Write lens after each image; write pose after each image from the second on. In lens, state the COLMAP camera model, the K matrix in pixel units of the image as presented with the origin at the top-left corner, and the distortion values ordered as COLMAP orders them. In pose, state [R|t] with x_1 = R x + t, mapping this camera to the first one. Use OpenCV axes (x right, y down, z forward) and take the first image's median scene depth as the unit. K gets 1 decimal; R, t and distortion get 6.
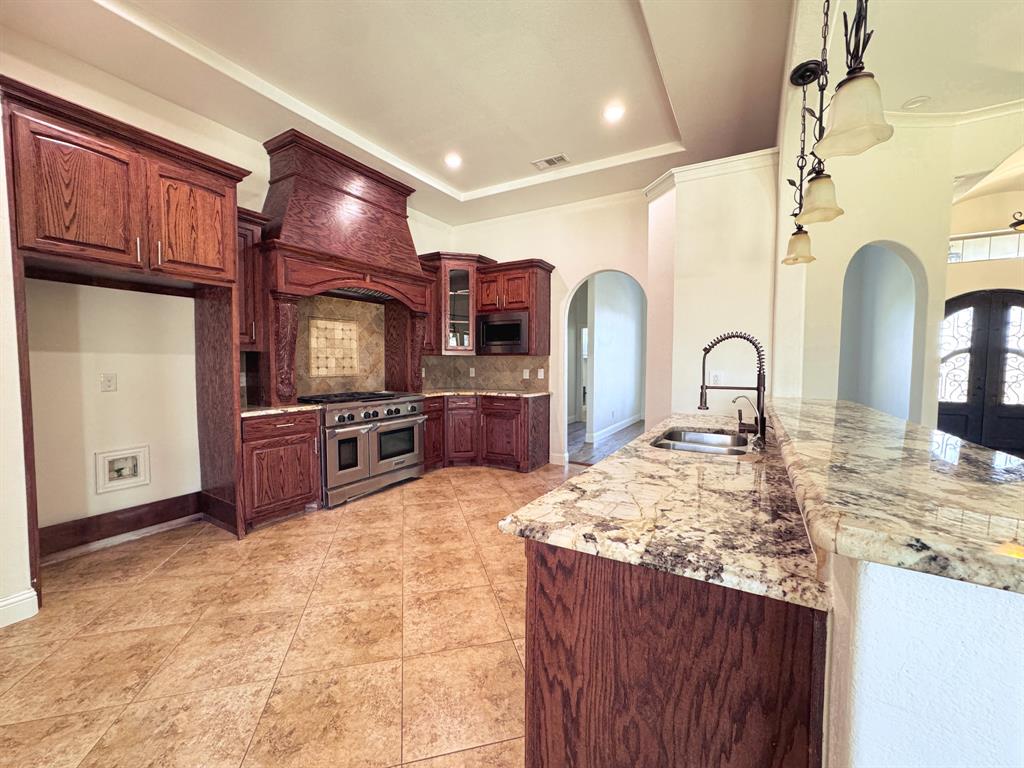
lens RADIAL K [[411.8, 0, 507.5], [0, 411.8, 382.1], [0, 0, 1]] dist [-0.023609, 0.008023]
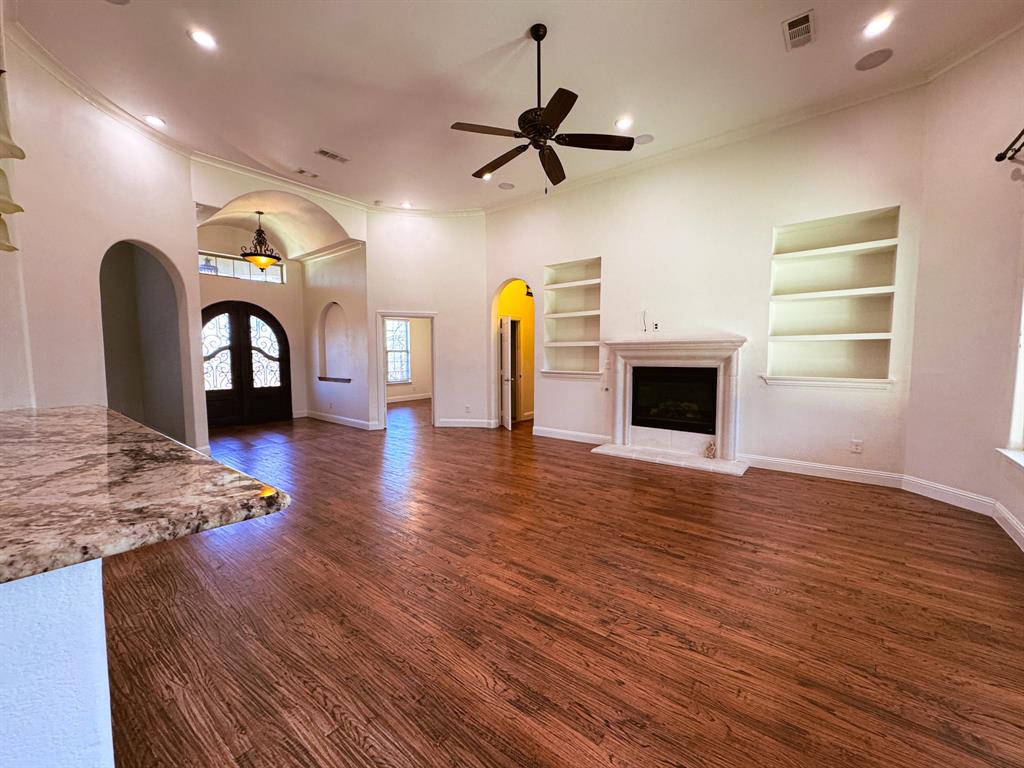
lens RADIAL K [[411.8, 0, 515.4], [0, 411.8, 386.4], [0, 0, 1]] dist [-0.023609, 0.008023]
pose [[0.144211, -0.085018, 0.985888, 0.115838], [0.053883, 0.995499, 0.077965, -0.082906], [-0.988079, 0.041879, 0.148143, -0.519466]]
